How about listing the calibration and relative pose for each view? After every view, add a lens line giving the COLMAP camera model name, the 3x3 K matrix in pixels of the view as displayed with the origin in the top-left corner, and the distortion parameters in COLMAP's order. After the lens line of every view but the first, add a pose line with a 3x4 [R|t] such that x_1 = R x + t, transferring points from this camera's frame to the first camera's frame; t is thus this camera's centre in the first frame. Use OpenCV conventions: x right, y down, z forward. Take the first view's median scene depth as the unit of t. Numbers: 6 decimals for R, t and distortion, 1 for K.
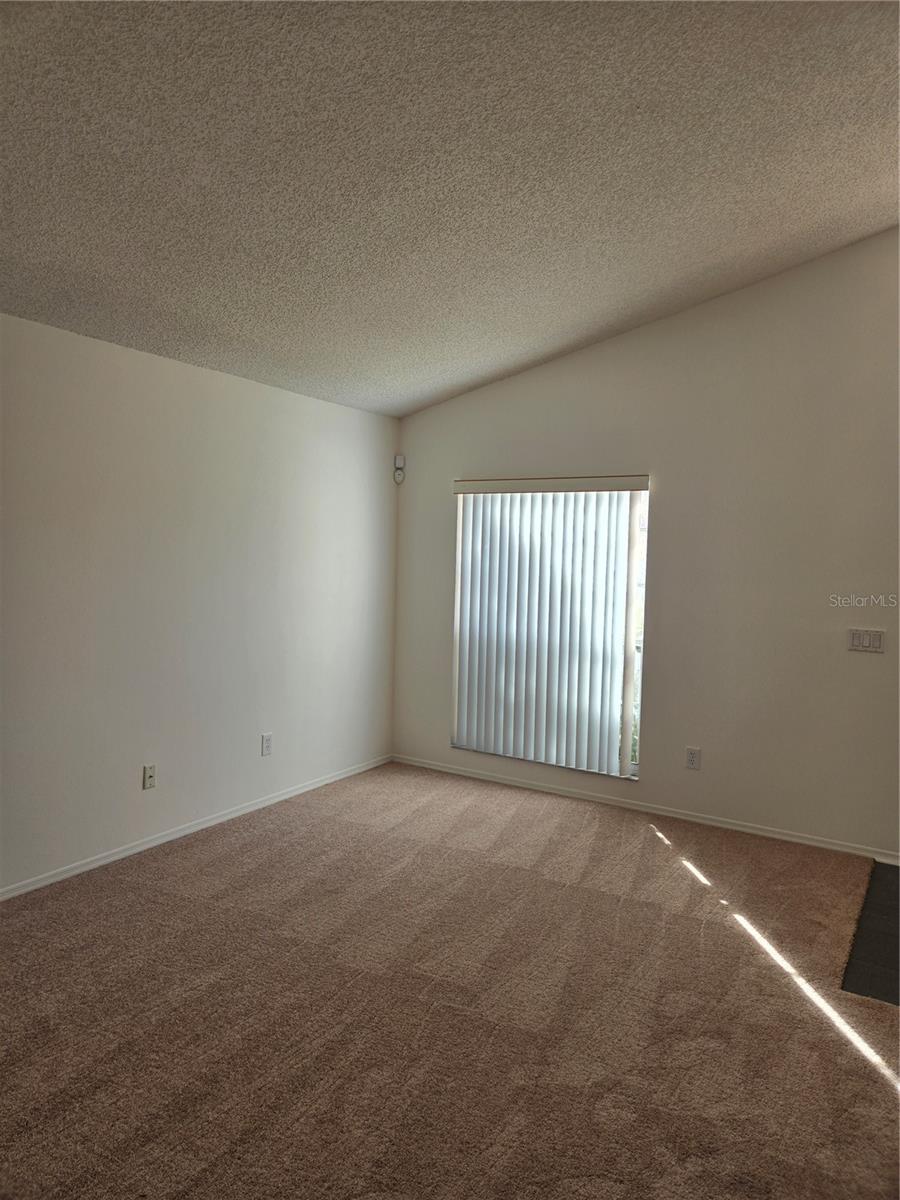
lens RADIAL K [[806.1, 0, 450.3], [0, 806.1, 600.4], [0, 0, 1]] dist [0.052435, -0.041570]
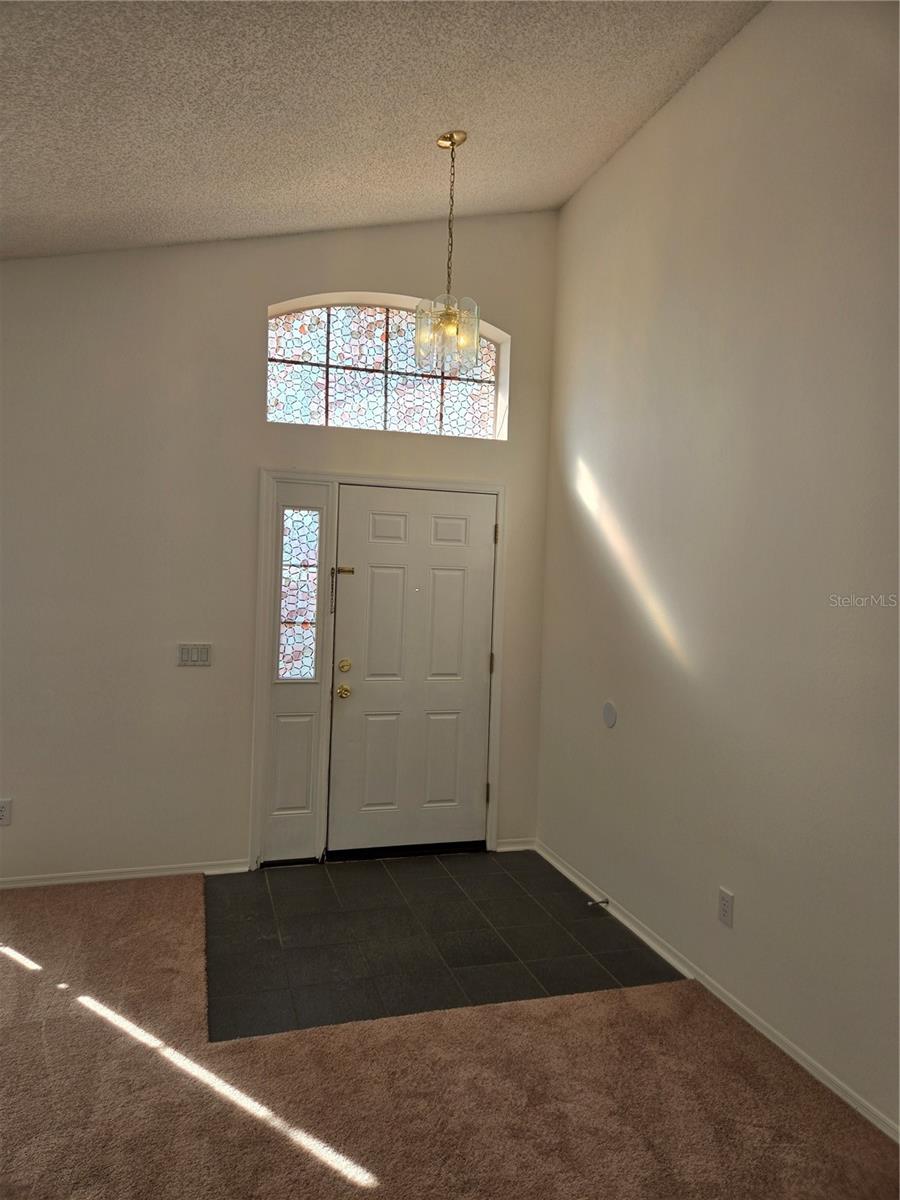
lens RADIAL K [[806.1, 0, 442.3], [0, 806.1, 593.9], [0, 0, 1]] dist [0.052435, -0.041570]
pose [[0.663446, -0.025491, 0.747790, -0.023659], [0.028931, 0.999546, 0.008406, -0.028129], [-0.747665, 0.016057, 0.663882, 0.150635]]
